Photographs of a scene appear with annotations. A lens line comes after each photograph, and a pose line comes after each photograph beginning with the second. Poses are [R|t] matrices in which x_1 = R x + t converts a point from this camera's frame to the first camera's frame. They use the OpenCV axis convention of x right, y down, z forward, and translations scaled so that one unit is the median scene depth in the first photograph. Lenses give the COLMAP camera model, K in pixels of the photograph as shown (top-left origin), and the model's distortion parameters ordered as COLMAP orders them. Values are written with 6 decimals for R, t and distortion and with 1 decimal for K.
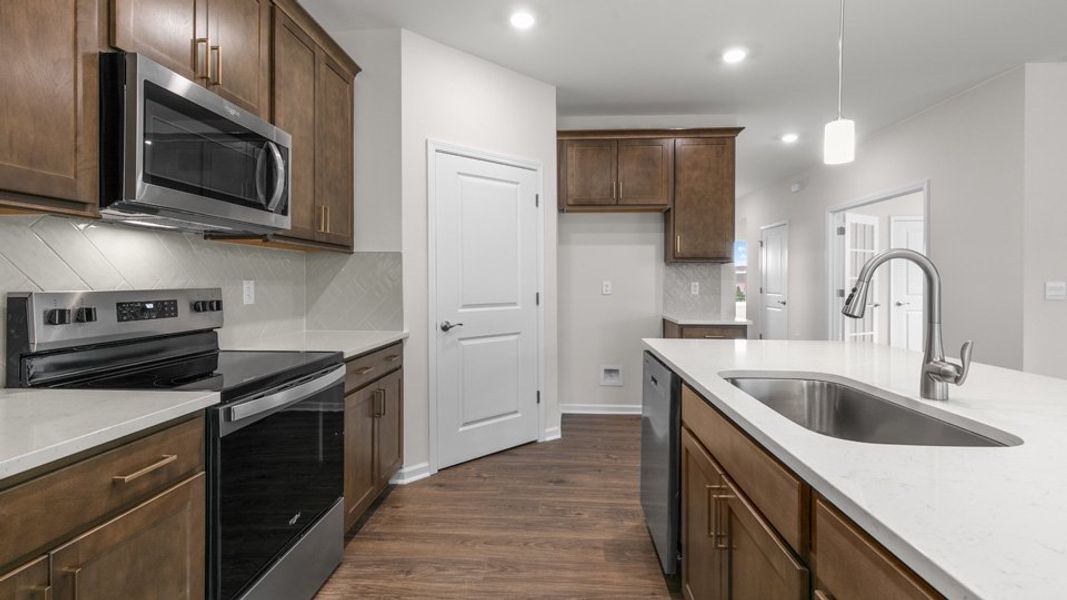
lens RADIAL K [[483.0, 0, 535.7], [0, 483.0, 284.0], [0, 0, 1]] dist [0.004745, -0.000560]
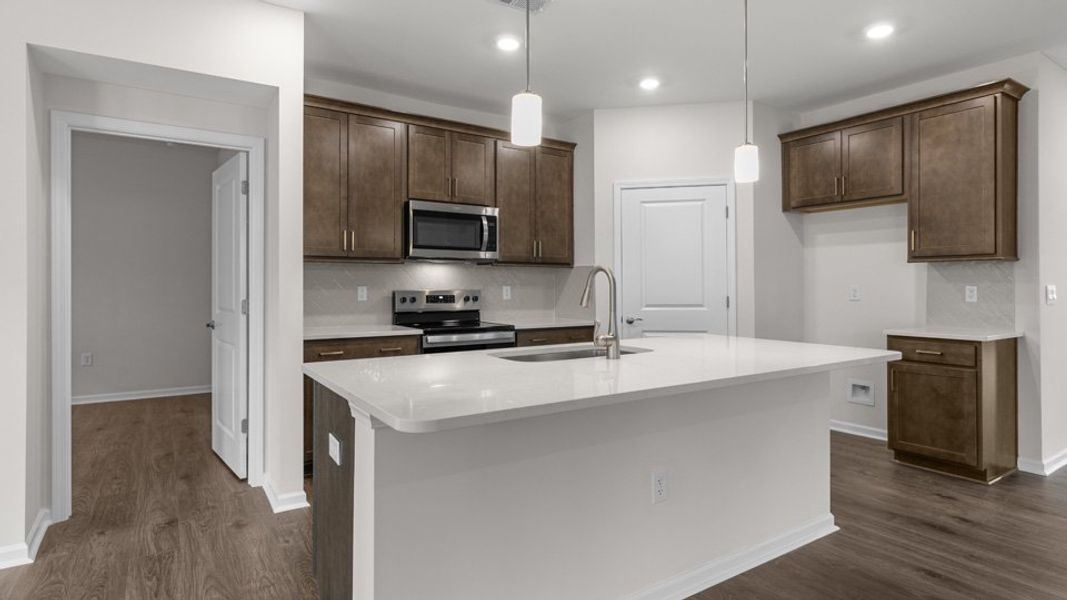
lens RADIAL K [[558.0, 0, 538.6], [0, 558.0, 289.7], [0, 0, 1]] dist [0.014485, 0.001070]
pose [[0.609452, 0.001774, -0.792821, 0.879165], [-0.001996, 0.999998, 0.000703, 0.003382], [0.792821, 0.001154, 0.609454, -0.131588]]
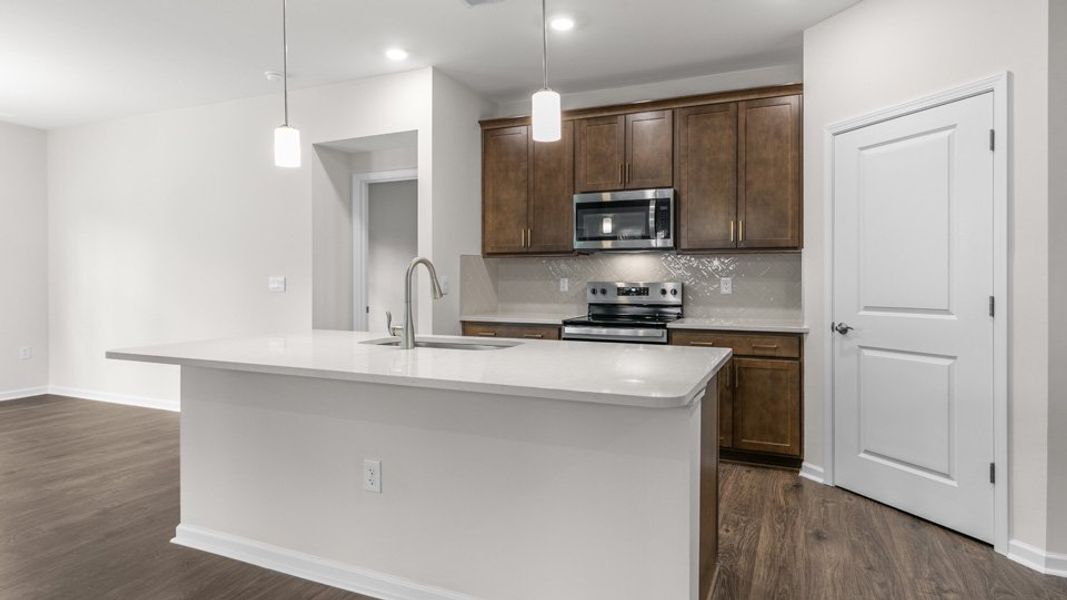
lens RADIAL K [[593.0, 0, 536.7], [0, 593.0, 288.9], [0, 0, 1]] dist [-0.002513, 0.000147]
pose [[-0.352724, 0.013764, -0.935626, 1.034885], [-0.005925, 0.999839, 0.016943, -0.000664], [0.935709, 0.011520, -0.352586, 0.862357]]
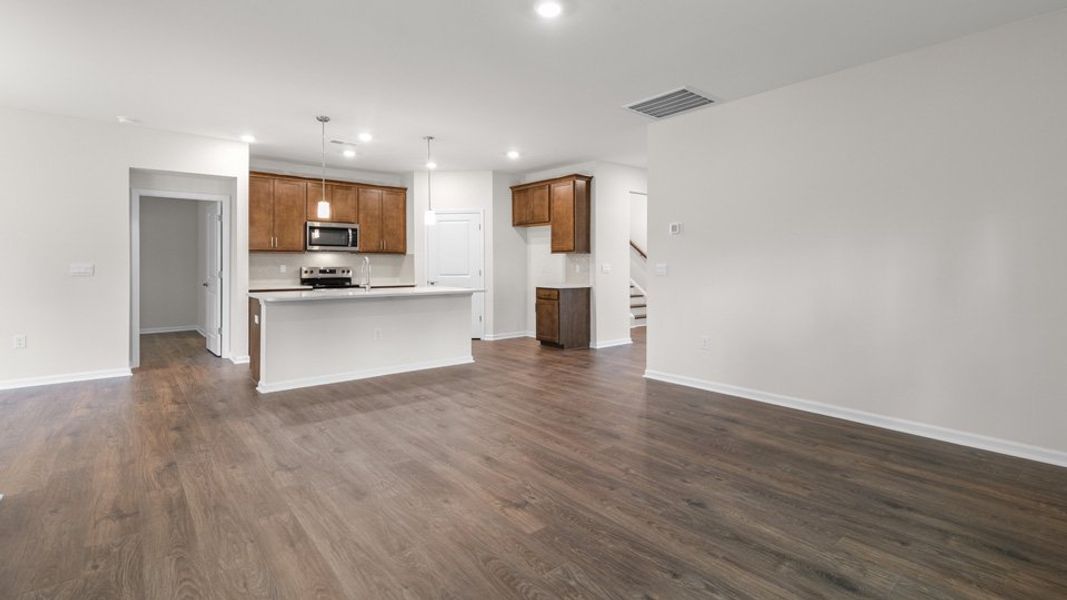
lens RADIAL K [[483.0, 0, 532.7], [0, 483.0, 269.7], [0, 0, 1]] dist [0.004745, -0.000560]
pose [[0.688595, 0.003777, -0.725136, 2.023484], [-0.001831, 0.999992, 0.003470, 0.010141], [0.725144, -0.001061, 0.688597, -0.363742]]
